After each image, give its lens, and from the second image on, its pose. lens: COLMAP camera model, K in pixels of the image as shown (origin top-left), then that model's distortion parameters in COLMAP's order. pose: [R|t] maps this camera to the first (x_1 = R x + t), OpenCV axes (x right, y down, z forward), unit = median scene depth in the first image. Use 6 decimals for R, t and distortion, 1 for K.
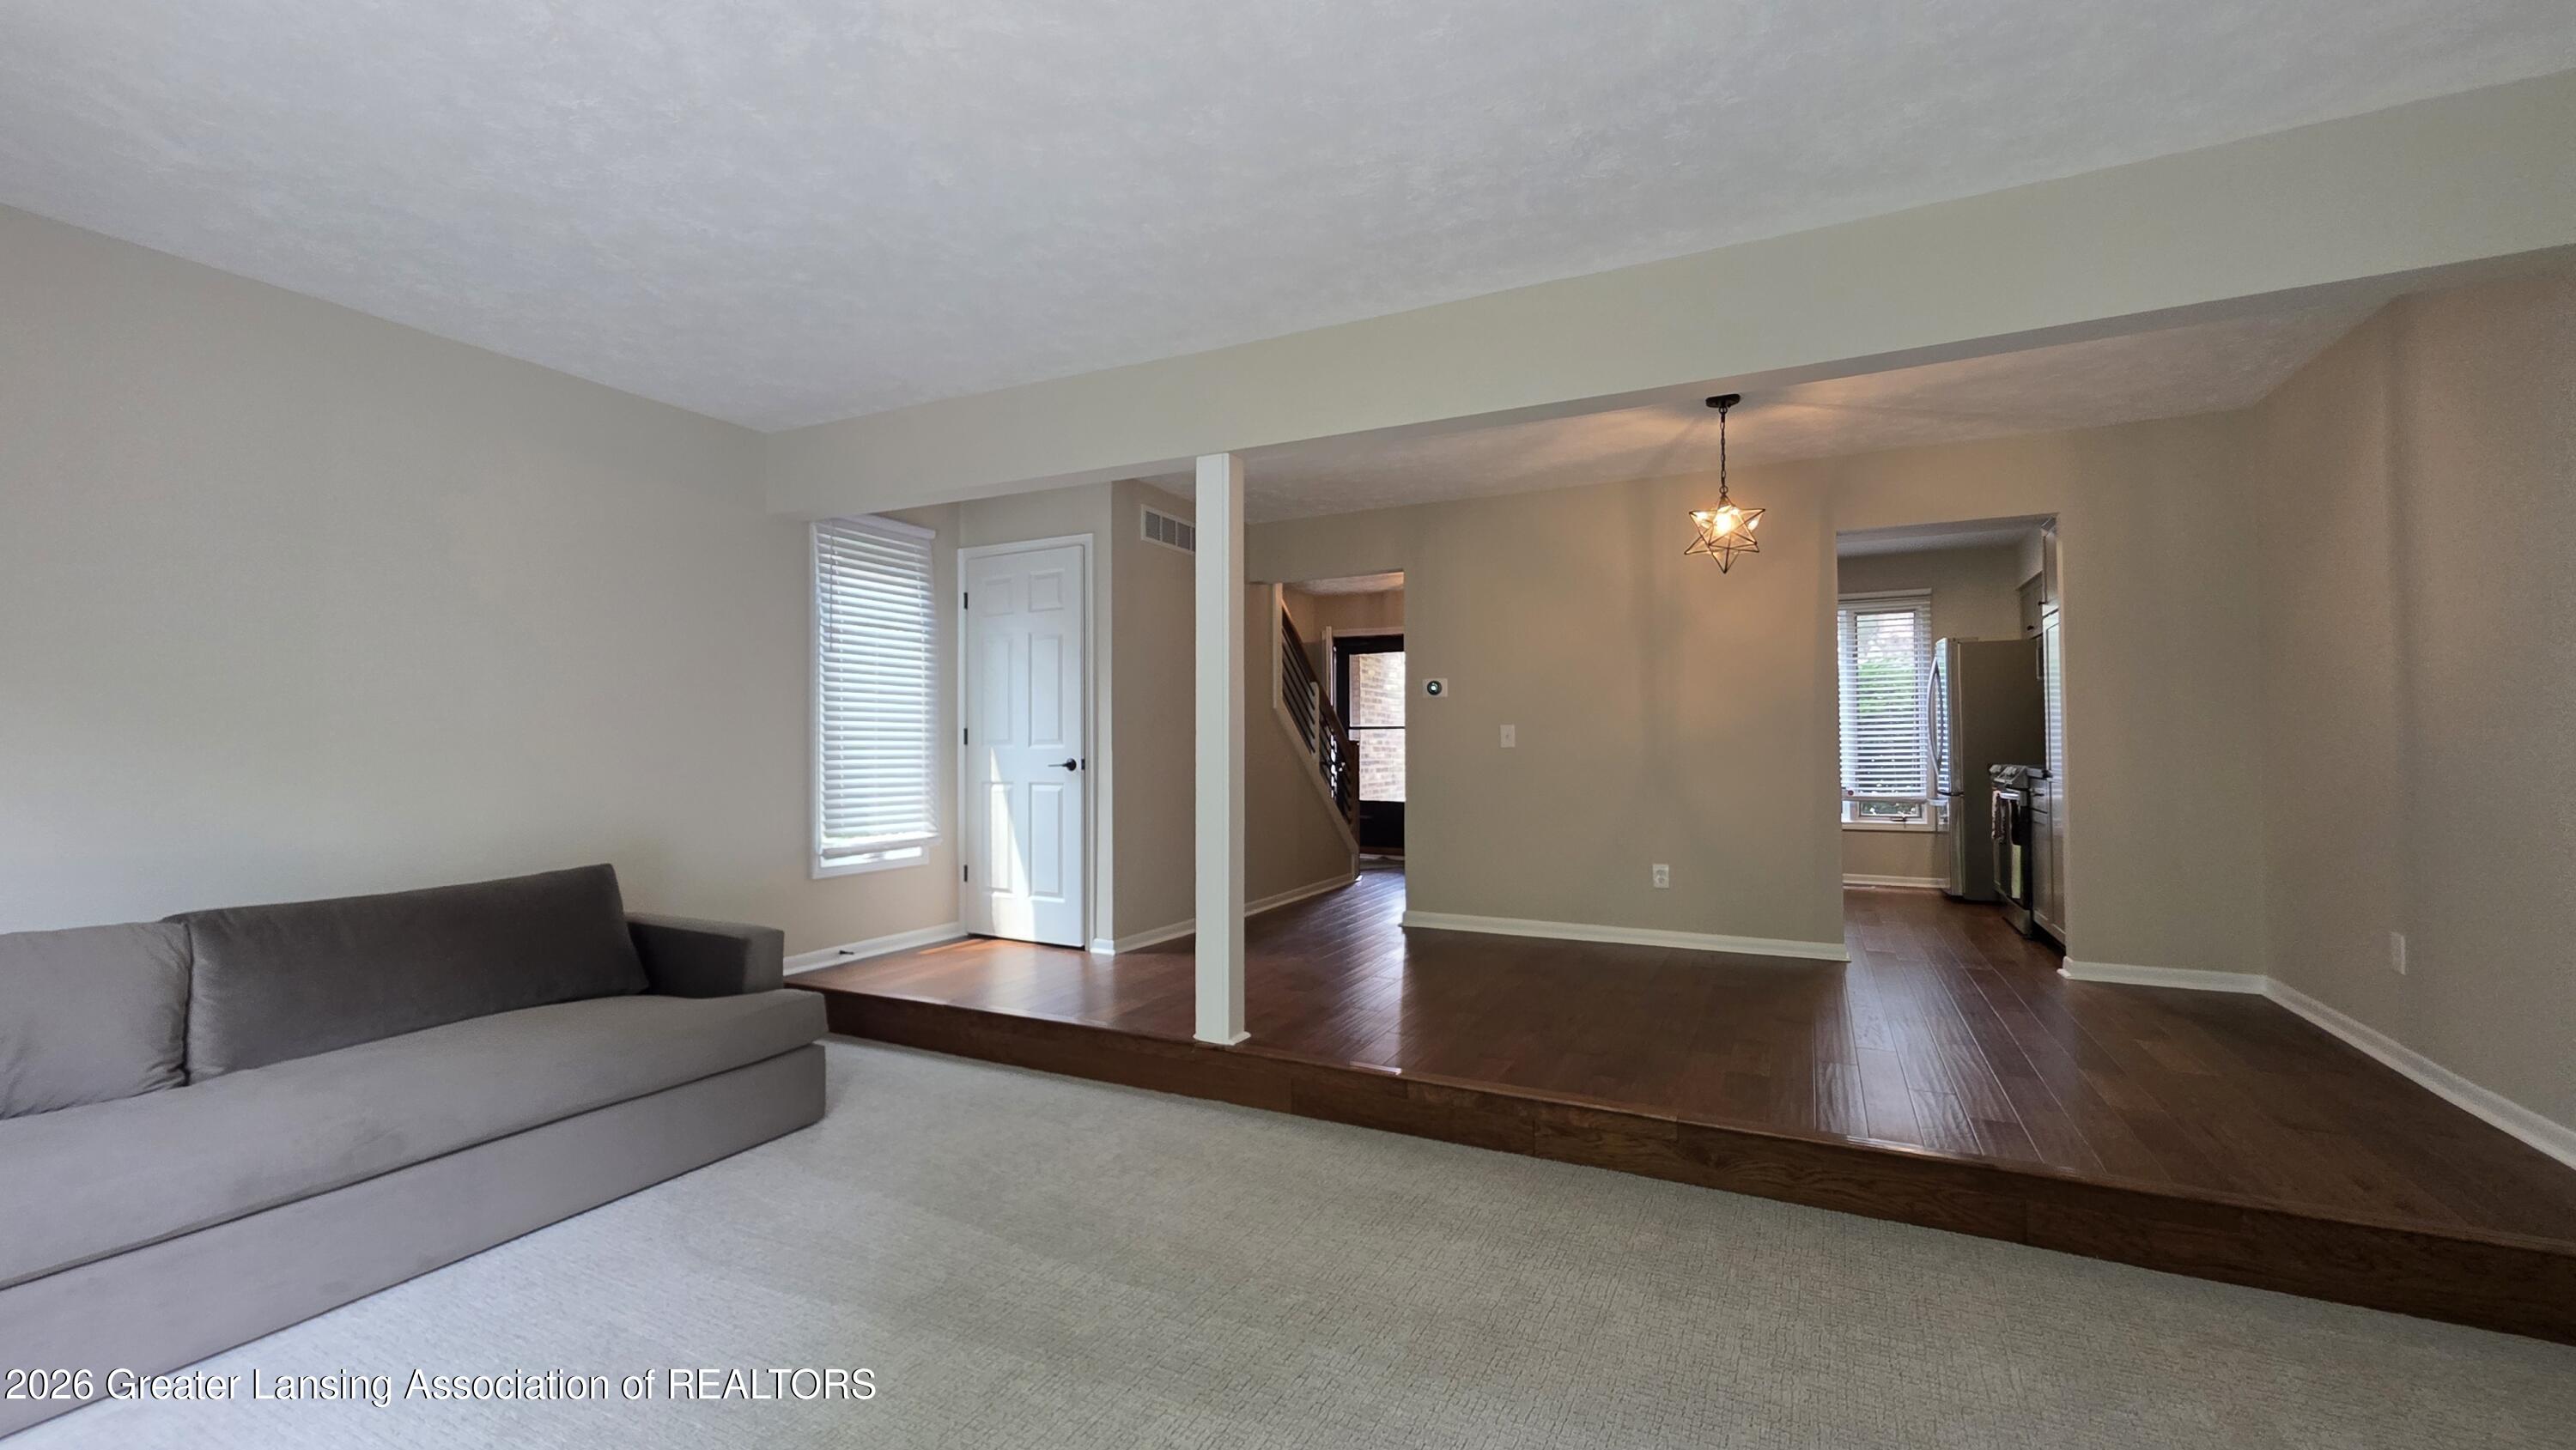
lens RADIAL K [[1049.4, 0, 1275.8], [0, 1049.4, 718.9], [0, 0, 1]] dist [0.000011, 0.000147]
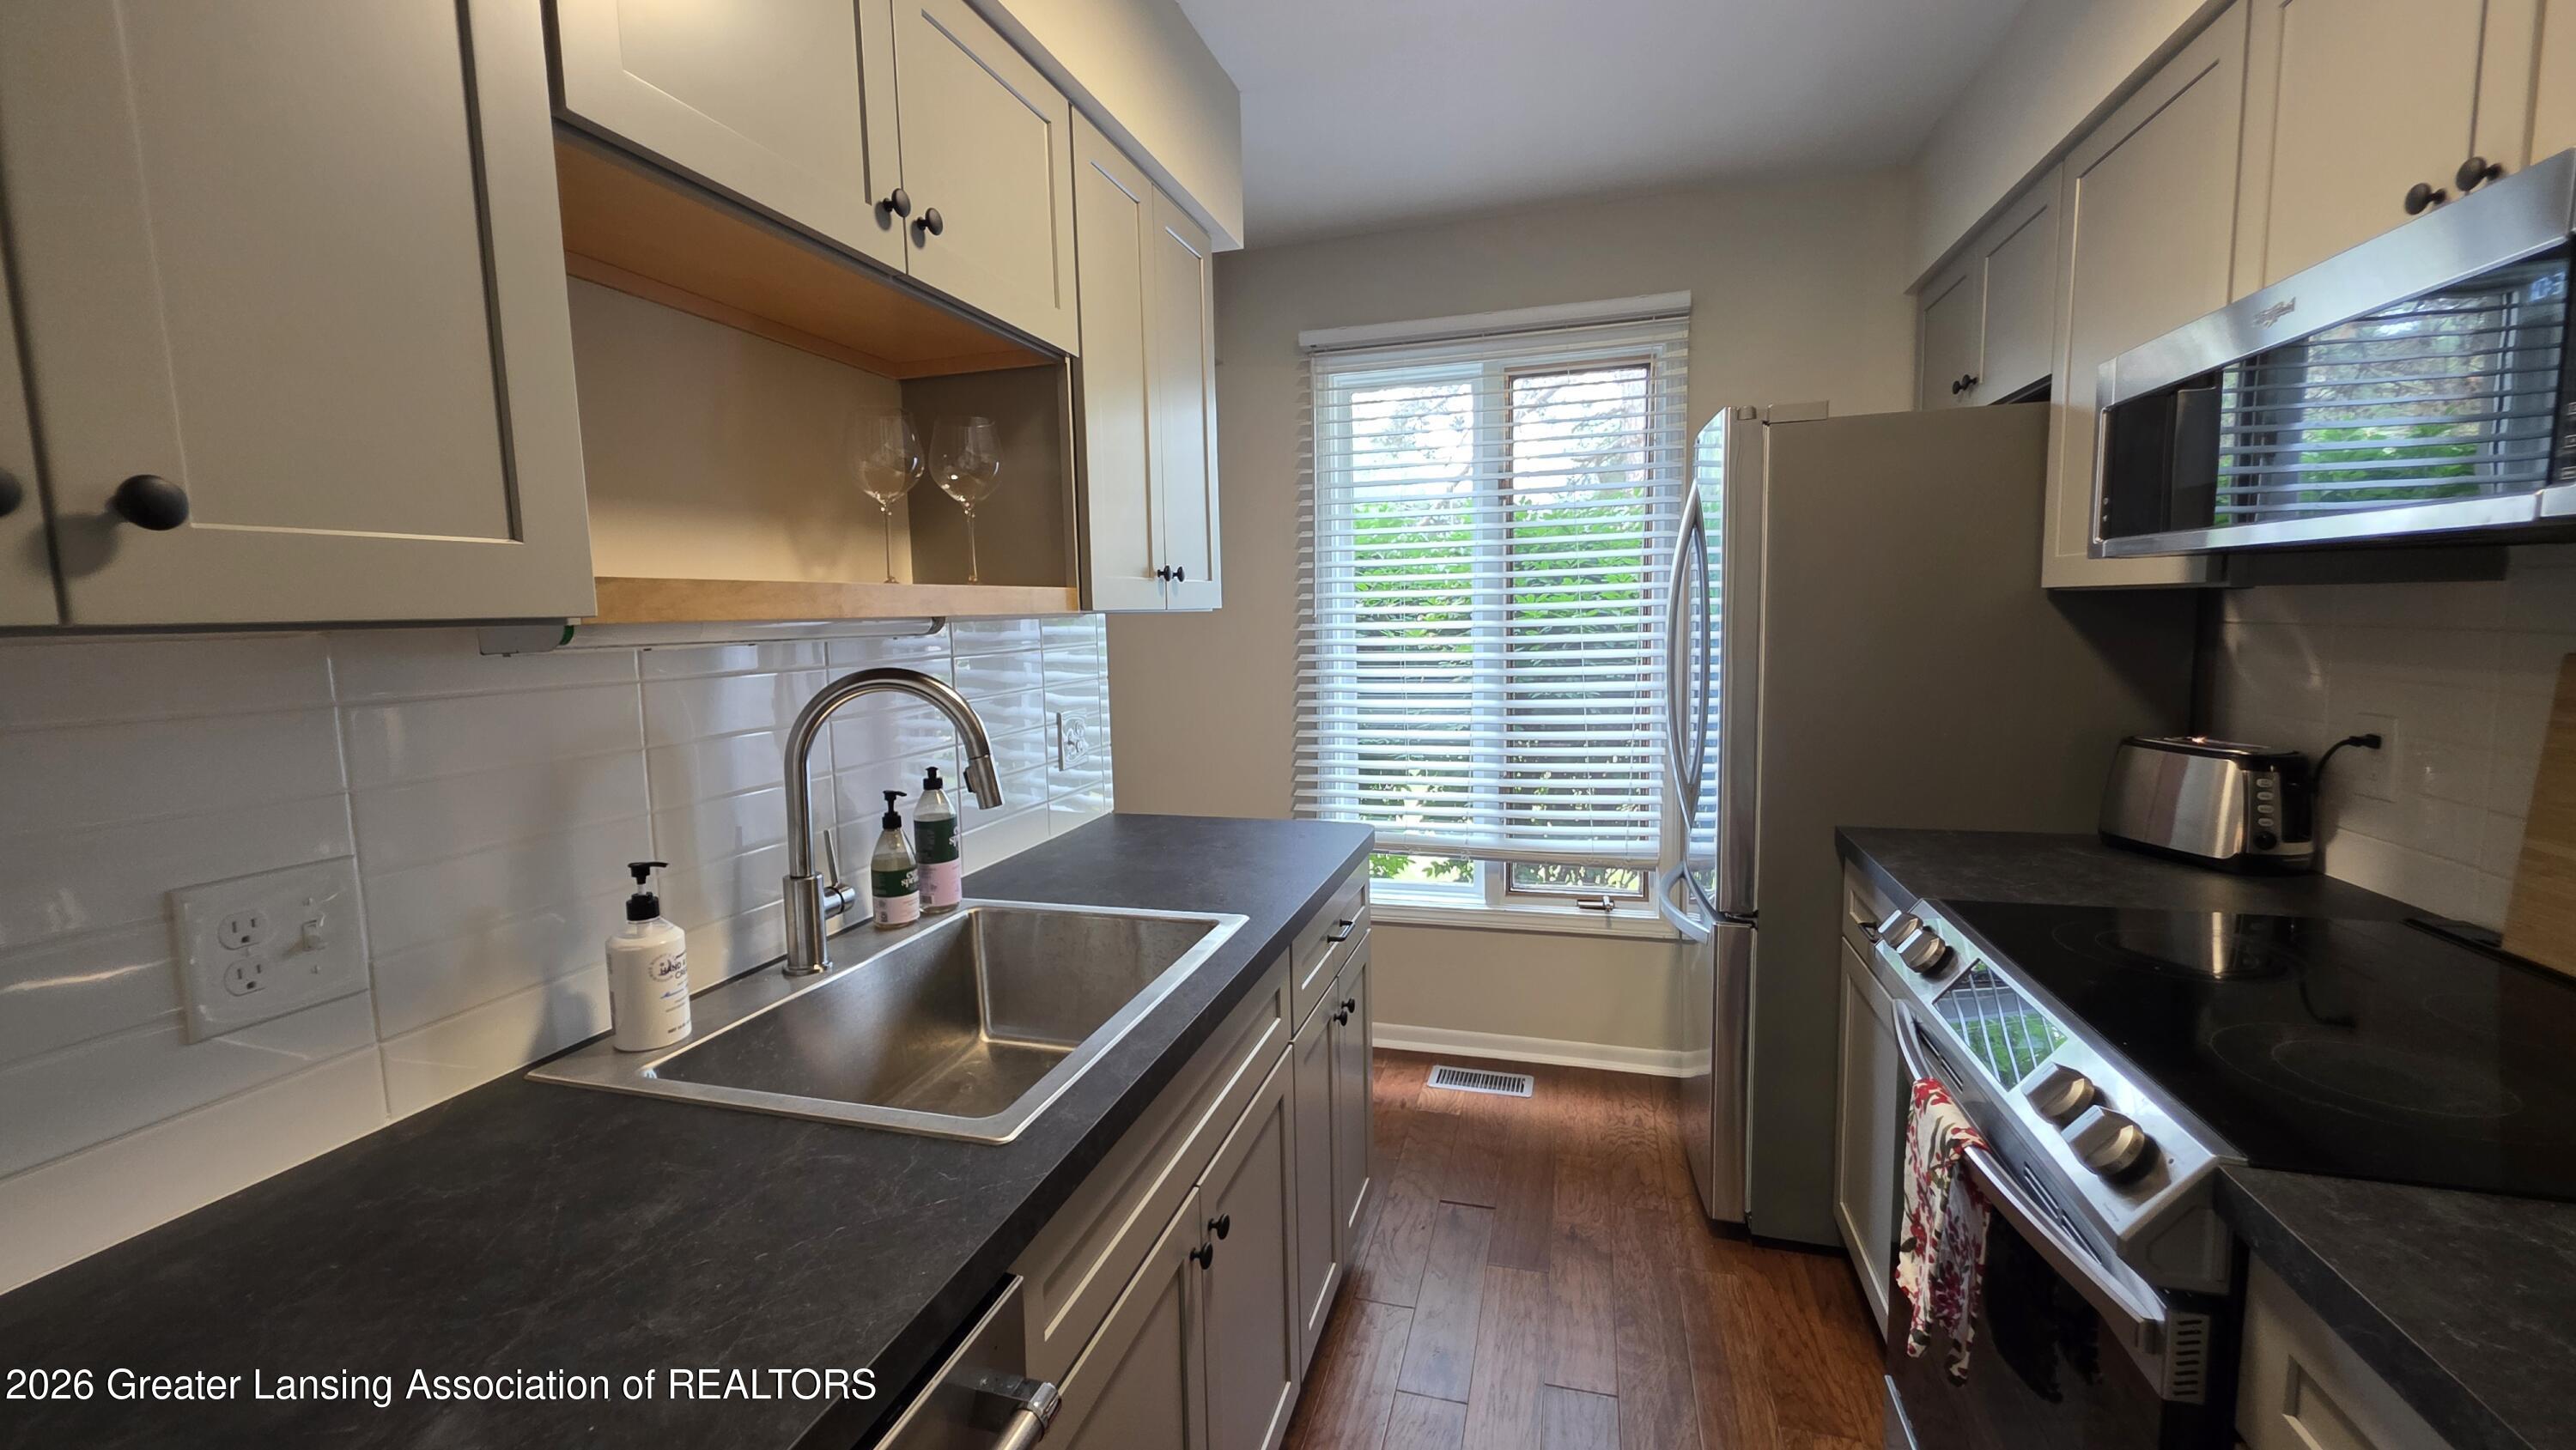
lens RADIAL K [[1029.6, 0, 1292.3], [0, 1029.6, 721.9], [0, 0, 1]] dist [0.001193, -0.000272]
pose [[0.982286, -0.038698, 0.183347, 0.470031], [0.013888, 0.990788, 0.134709, -0.030277], [-0.186871, -0.129777, 0.973775, 0.742061]]
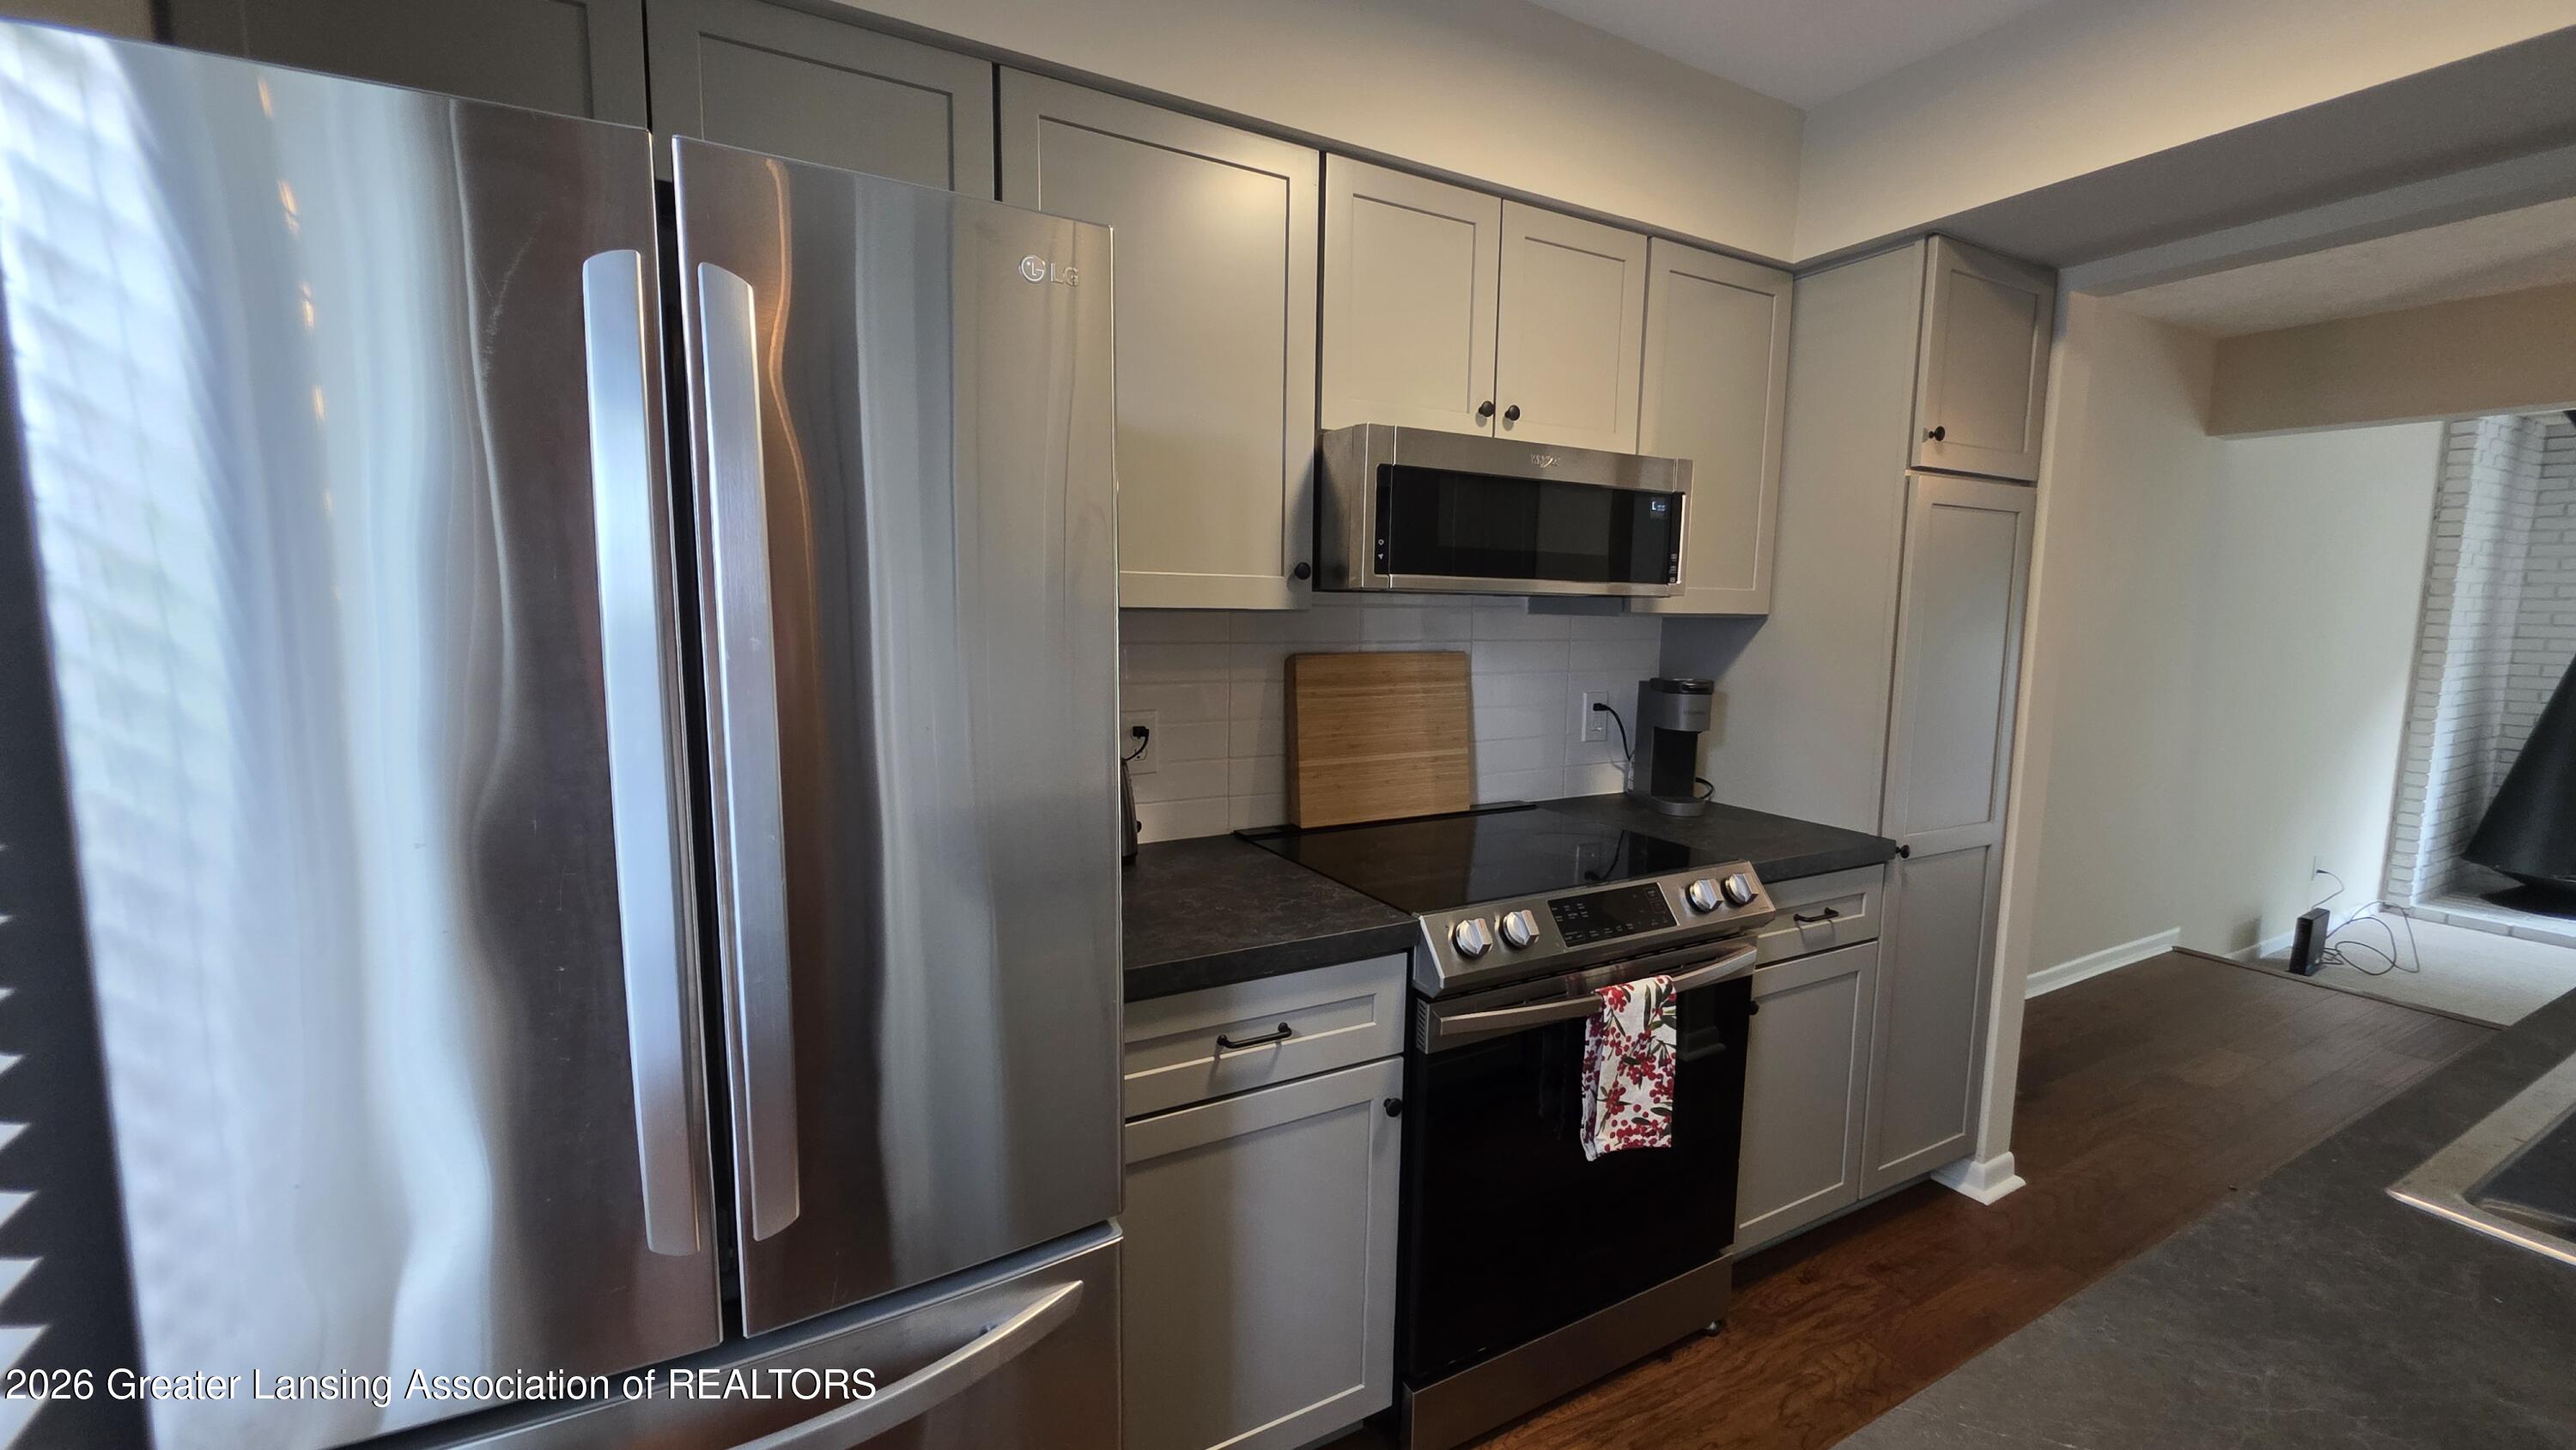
lens RADIAL K [[1033.7, 0, 1276.5], [0, 1033.7, 721.2], [0, 0, 1]] dist [-0.000084, -0.000004]
pose [[-0.826758, -0.071703, 0.557969, 0.546661], [-0.028663, 0.995925, 0.085512, -0.021584], [-0.561826, 0.054705, -0.825444, 1.136016]]
